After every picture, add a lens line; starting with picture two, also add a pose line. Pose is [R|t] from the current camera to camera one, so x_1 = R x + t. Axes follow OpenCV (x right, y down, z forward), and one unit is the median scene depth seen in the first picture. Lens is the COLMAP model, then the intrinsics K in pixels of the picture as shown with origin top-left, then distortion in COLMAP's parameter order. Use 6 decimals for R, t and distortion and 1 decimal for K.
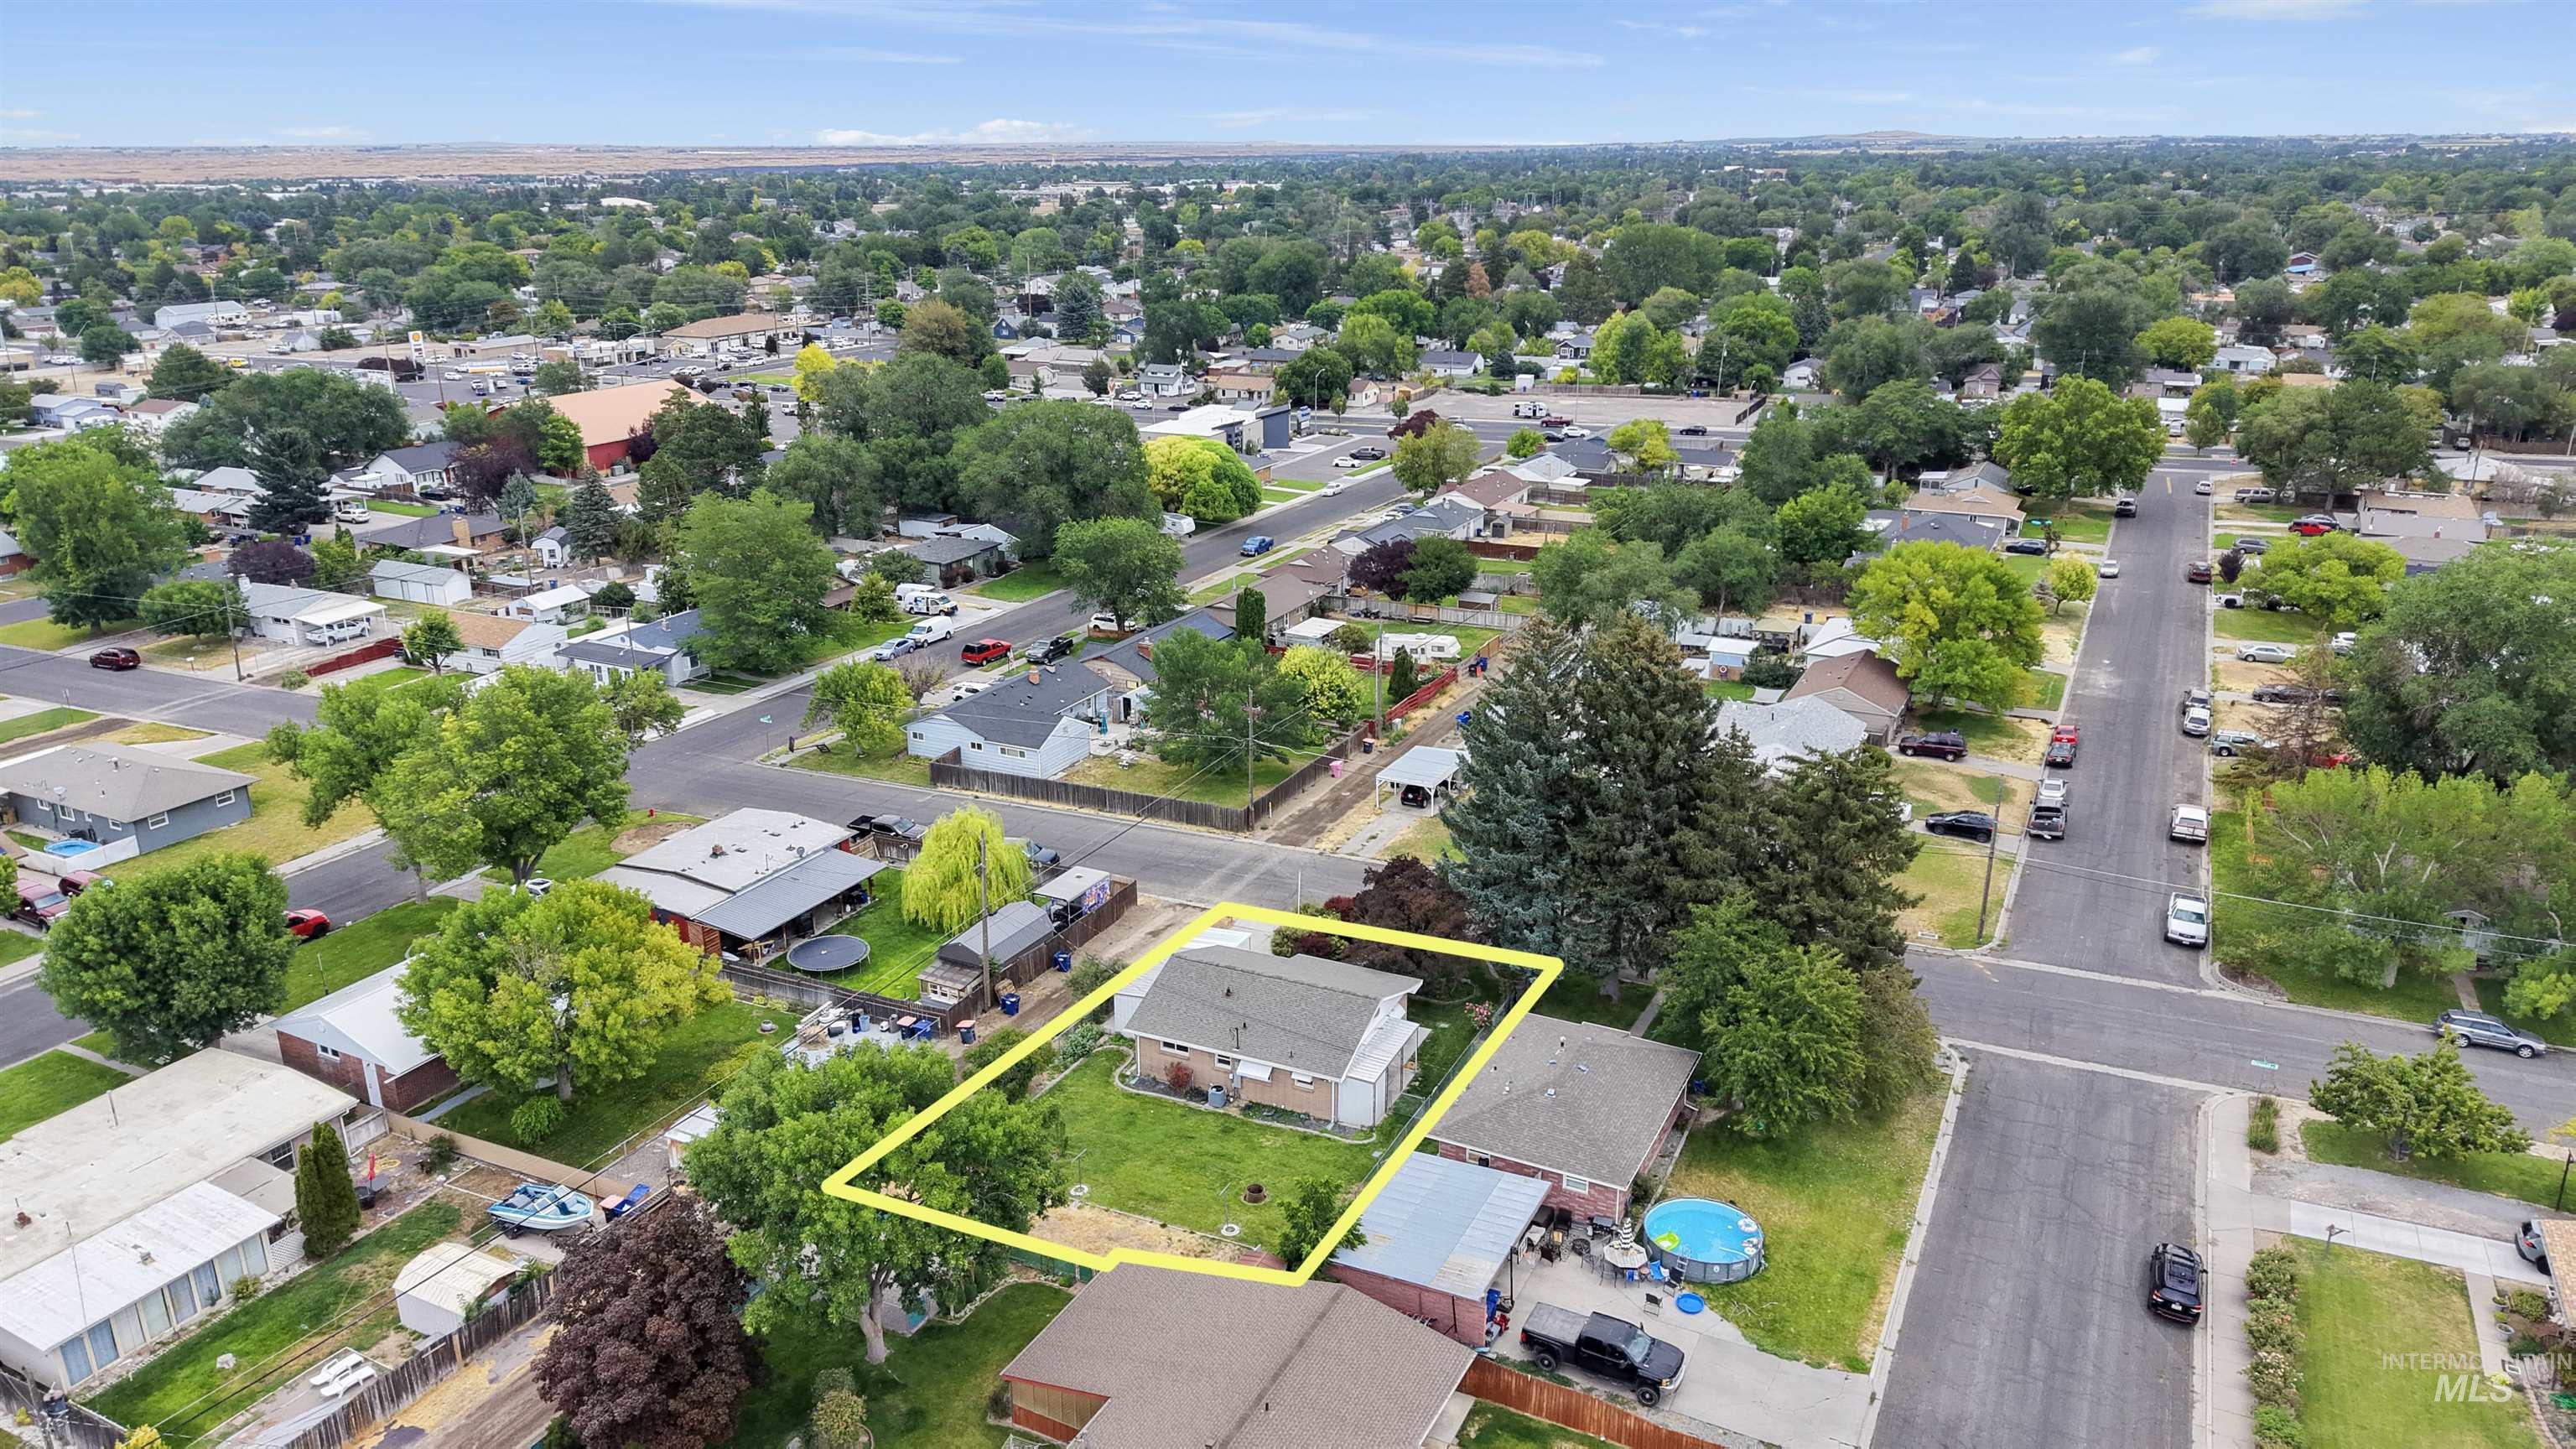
lens RADIAL K [[1794.1, 0, 1292.9], [0, 1794.1, 725.5], [0, 0, 1]] dist [0.009467, -0.002808]
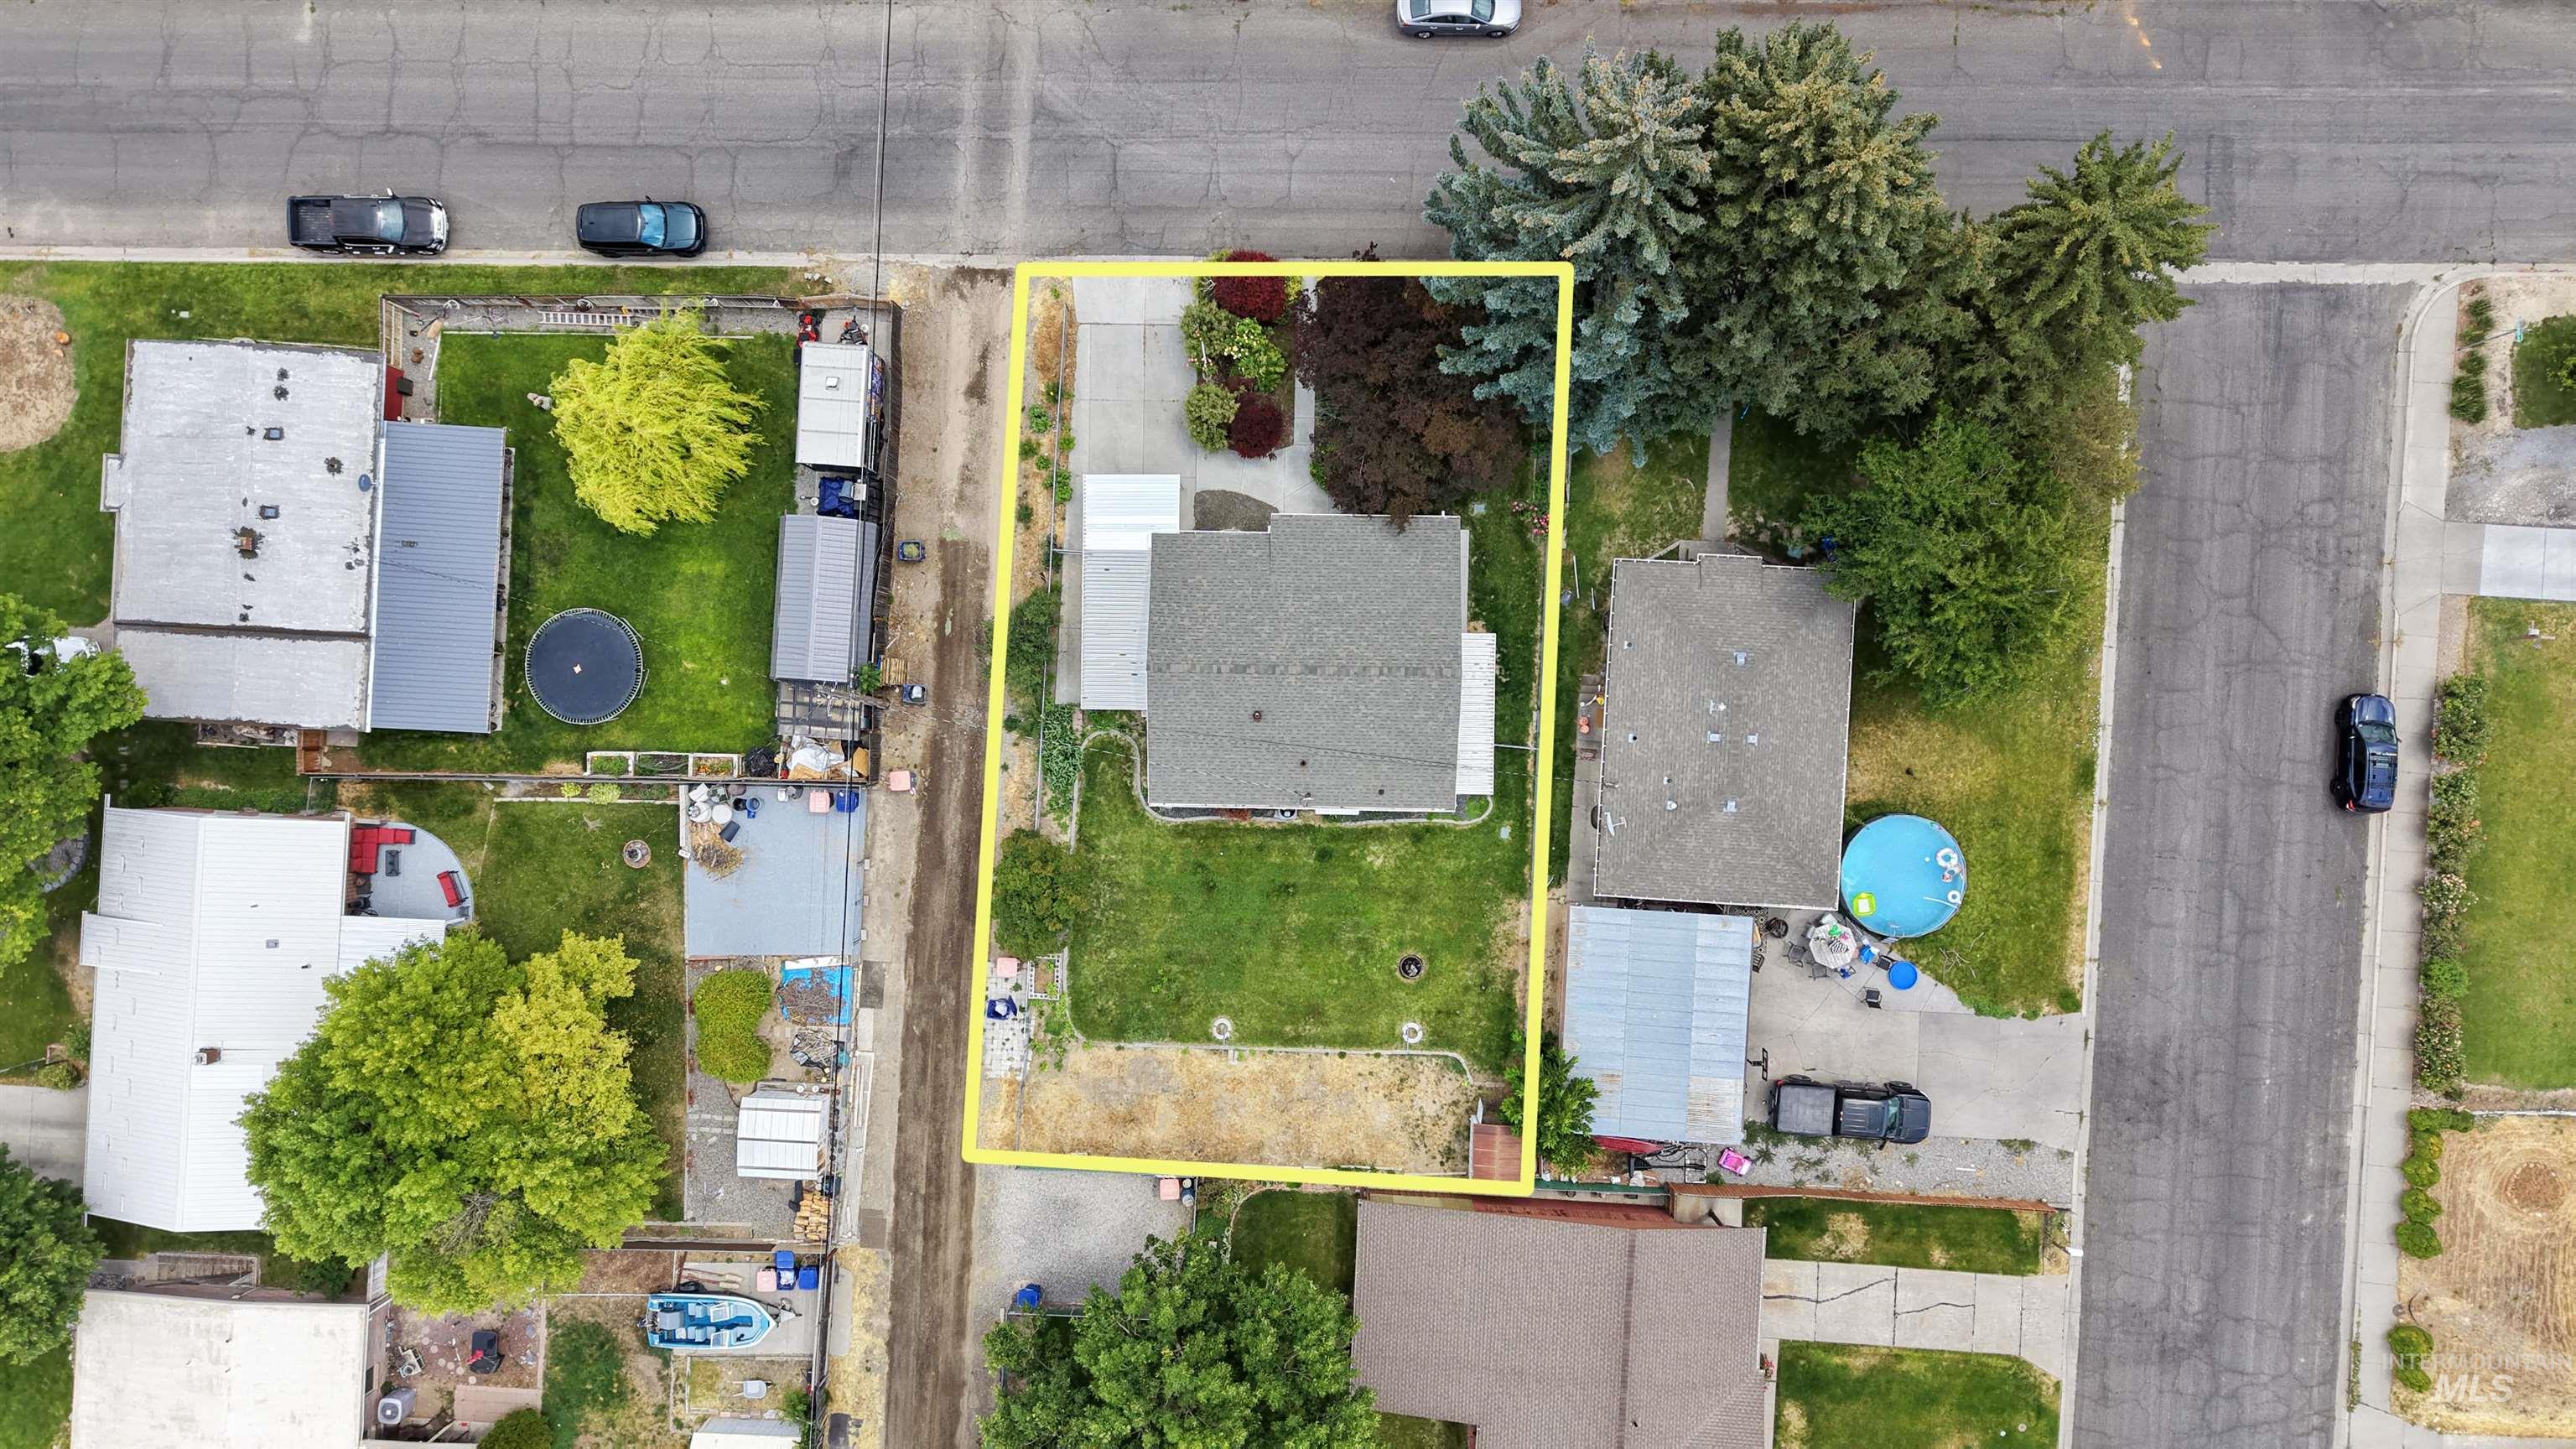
lens RADIAL K [[1794.1, 0, 1286.6], [0, 1794.1, 725.1], [0, 0, 1]] dist [0.009467, -0.002808]
pose [[0.915165, -0.403009, -0.007502, -0.025572], [0.122267, 0.259817, 0.957886, -0.703865], [-0.384087, -0.877542, 0.287050, 0.976625]]
